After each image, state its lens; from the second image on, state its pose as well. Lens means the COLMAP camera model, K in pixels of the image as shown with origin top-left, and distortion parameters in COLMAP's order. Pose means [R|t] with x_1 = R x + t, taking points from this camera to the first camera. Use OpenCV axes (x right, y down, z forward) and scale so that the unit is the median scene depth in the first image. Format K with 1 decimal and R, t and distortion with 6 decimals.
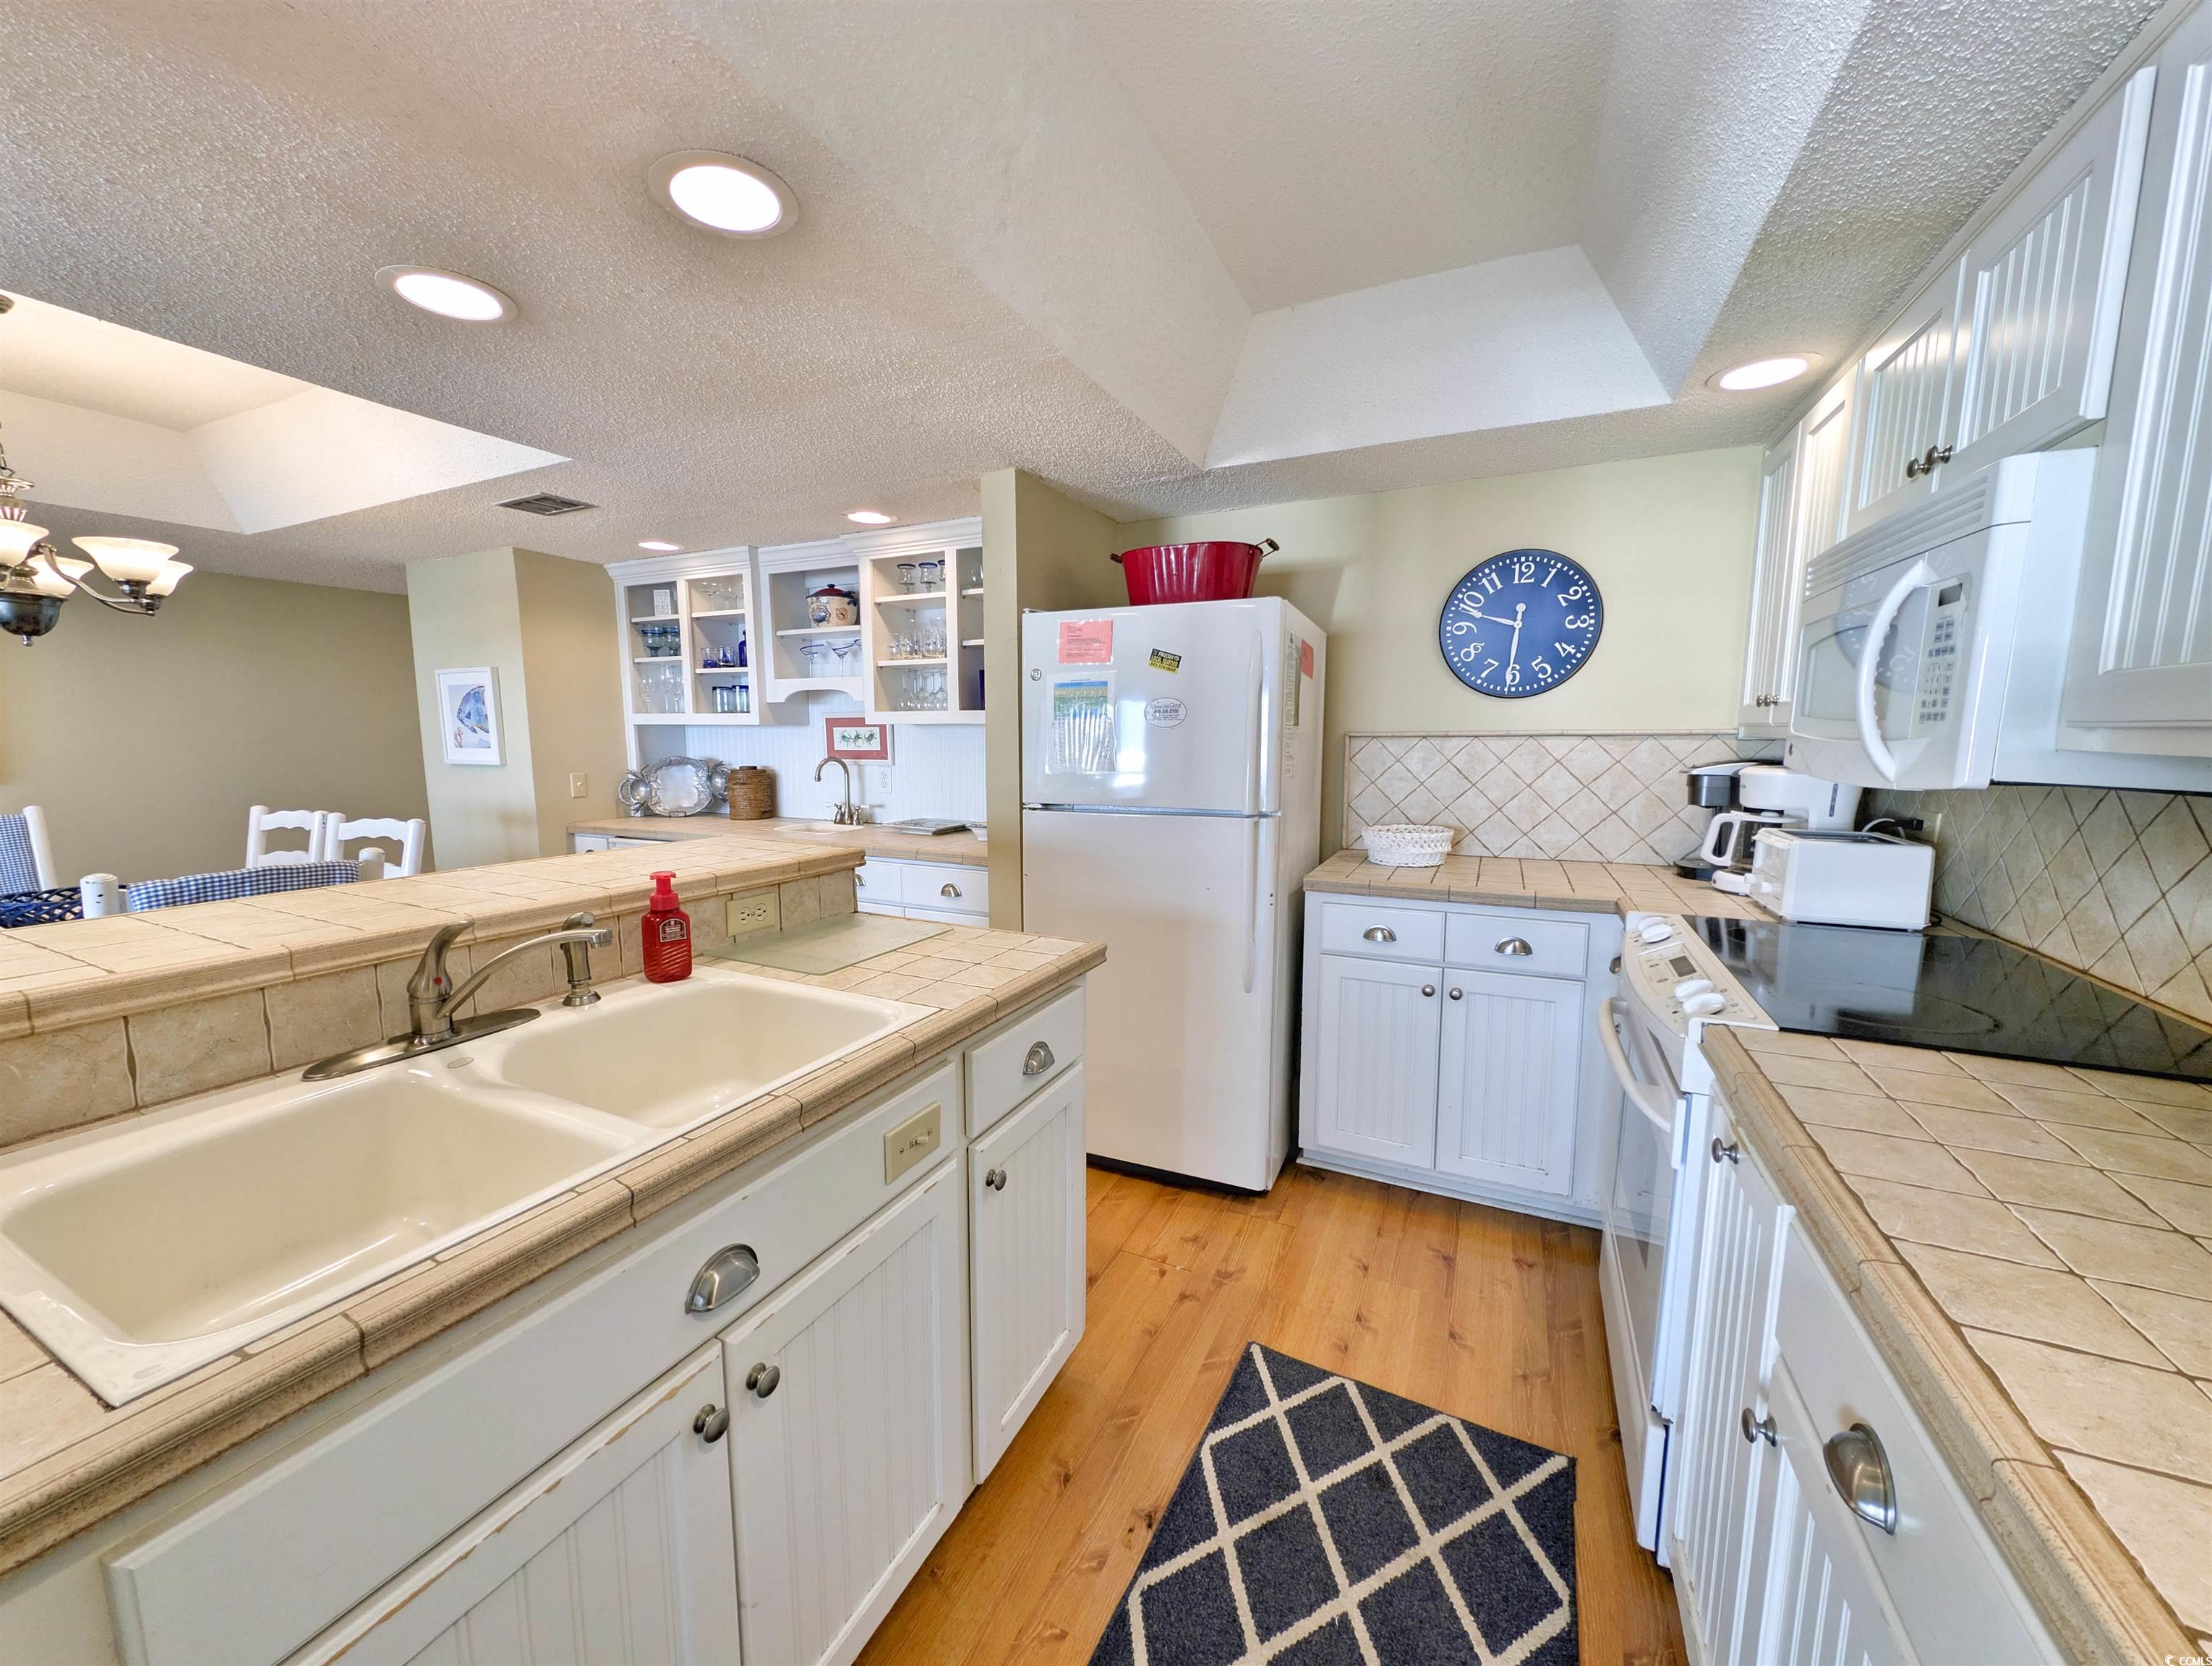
lens RADIAL K [[828.8, 0, 1096.6], [0, 828.8, 839.8], [0, 0, 1]] dist [0.007921, -0.003819]
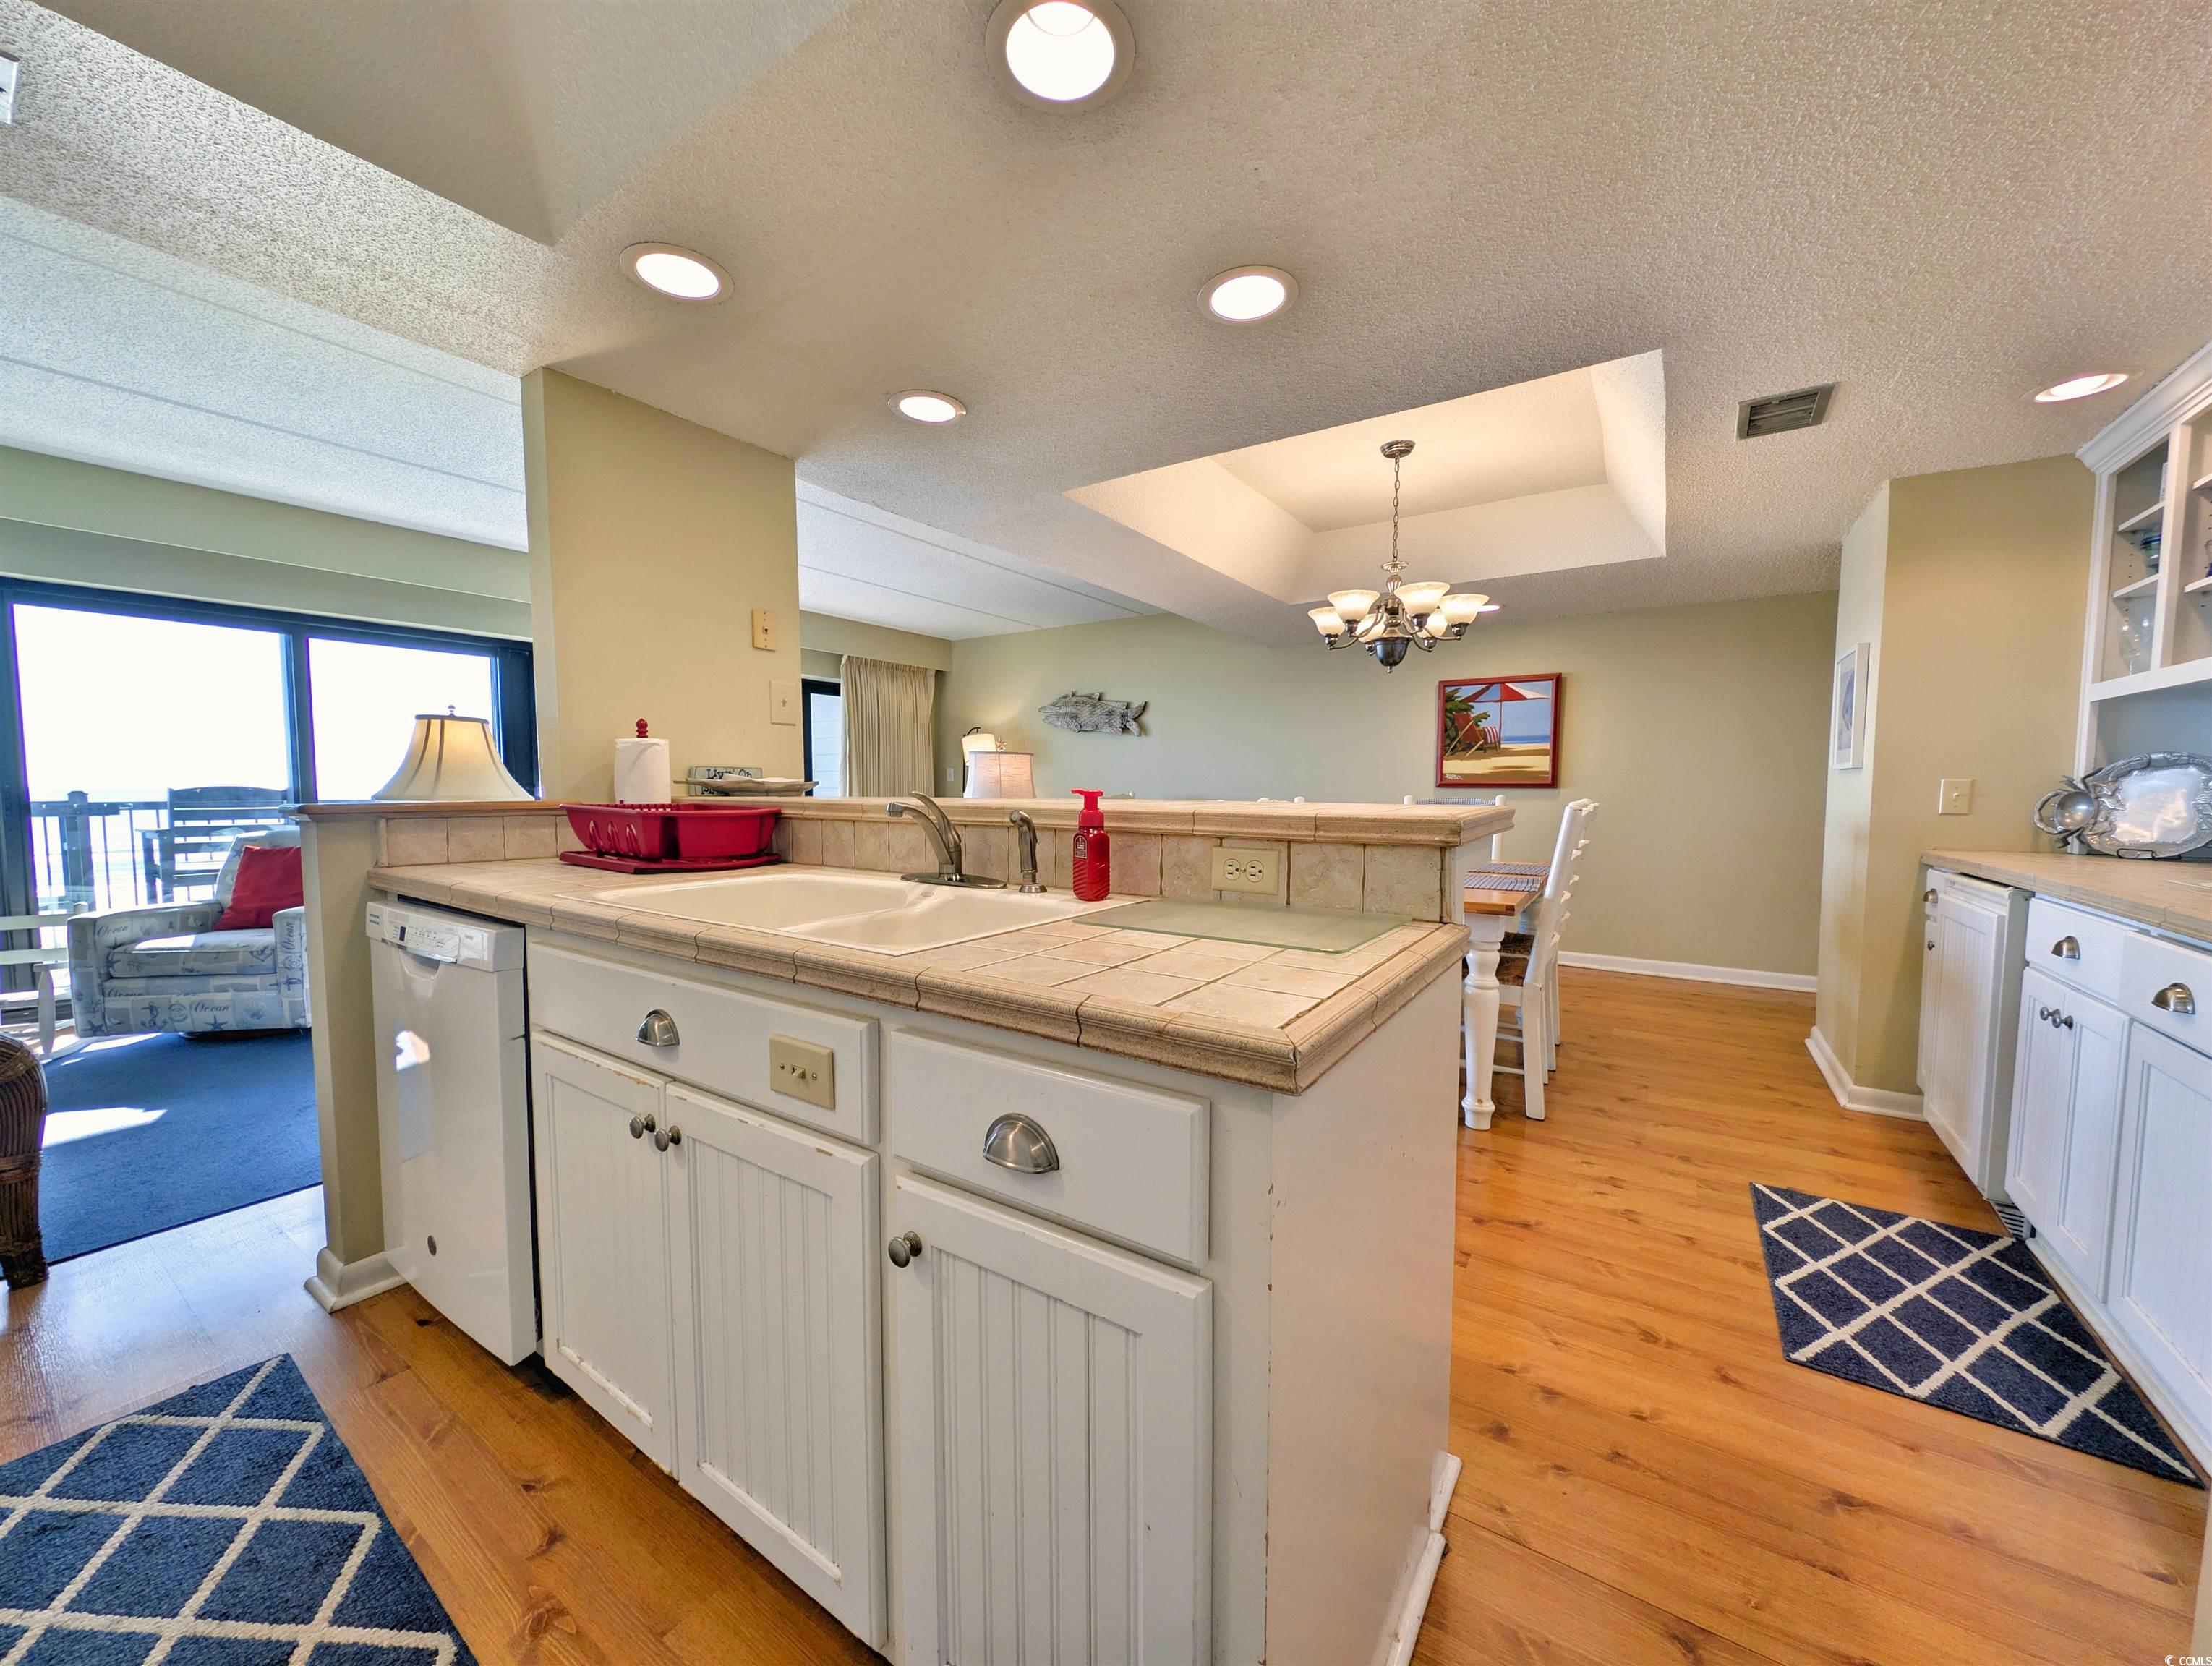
lens RADIAL K [[828.8, 0, 1089.7], [0, 828.8, 839.5], [0, 0, 1]] dist [0.007921, -0.003819]
pose [[-0.148103, 0.064084, -0.986893, 0.266894], [-0.131341, 0.987785, 0.083852, 0.009024], [0.980212, 0.142039, -0.137877, 0.658791]]
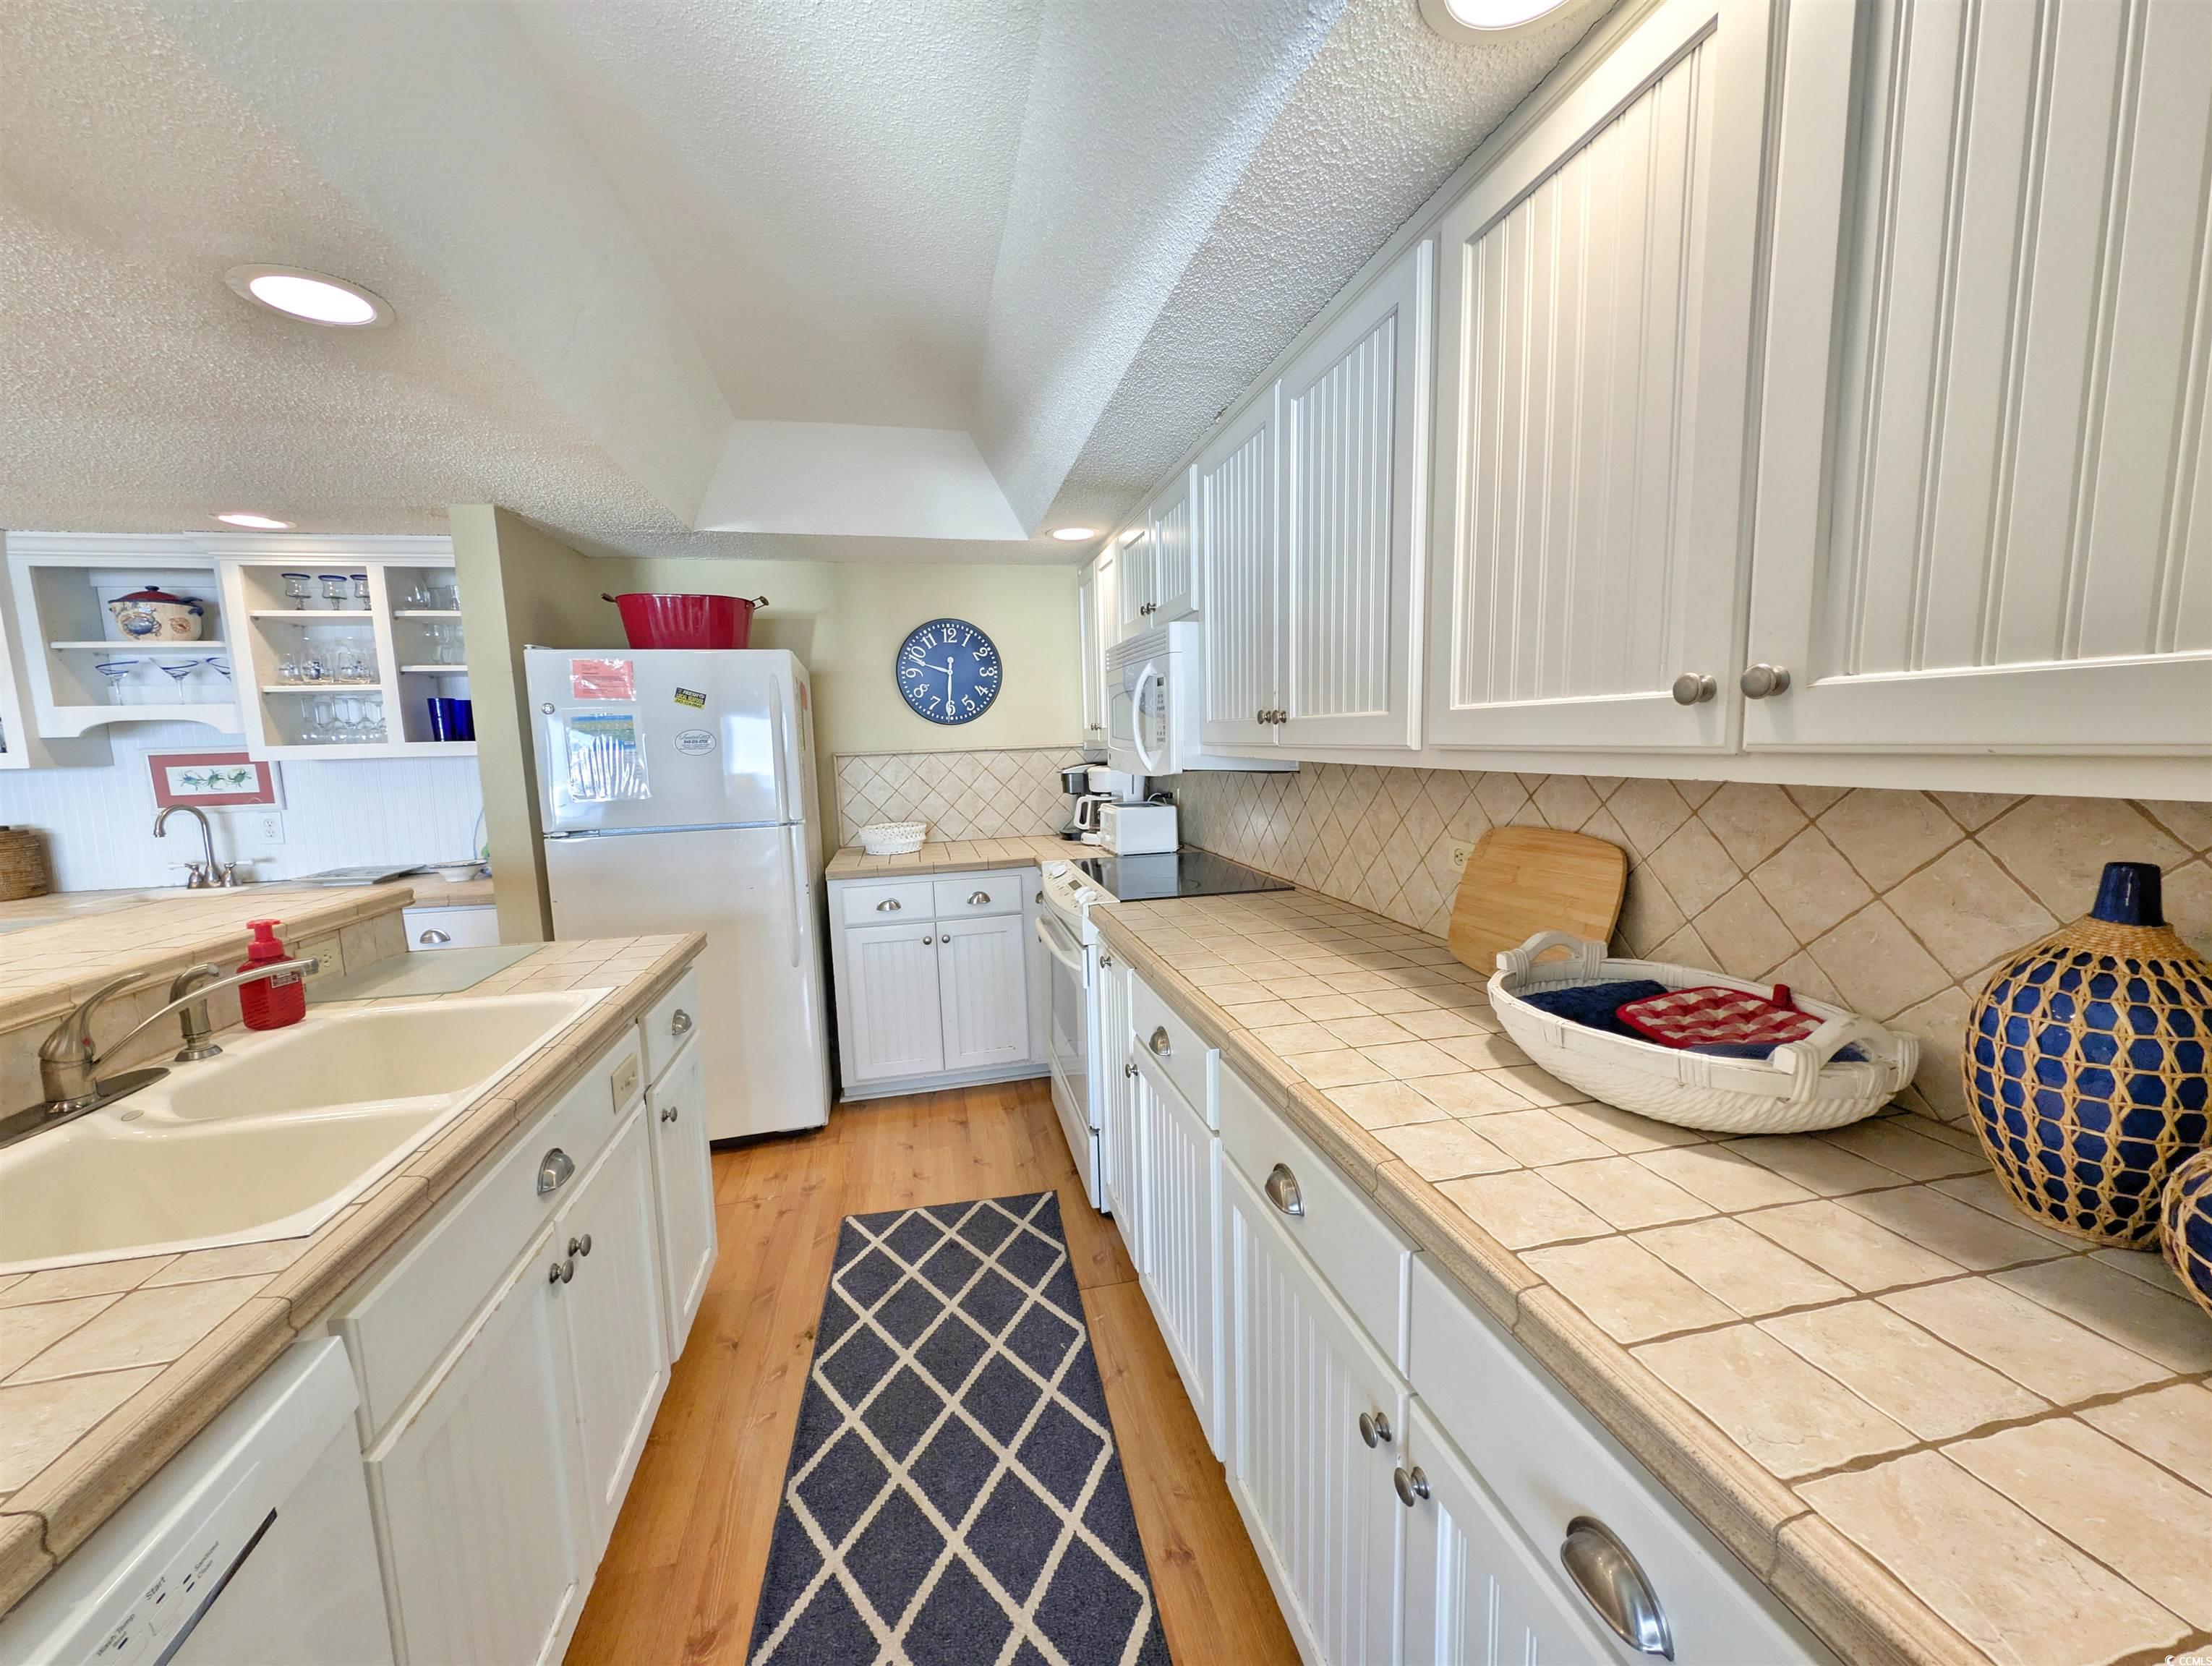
lens RADIAL K [[828.8, 0, 1094.2], [0, 828.8, 840.5], [0, 0, 1]] dist [0.007921, -0.003819]
pose [[0.782838, -0.098861, 0.614321, -0.199522], [0.108641, 0.993849, 0.021493, 0.018461], [-0.612667, 0.049915, 0.788763, -0.246175]]
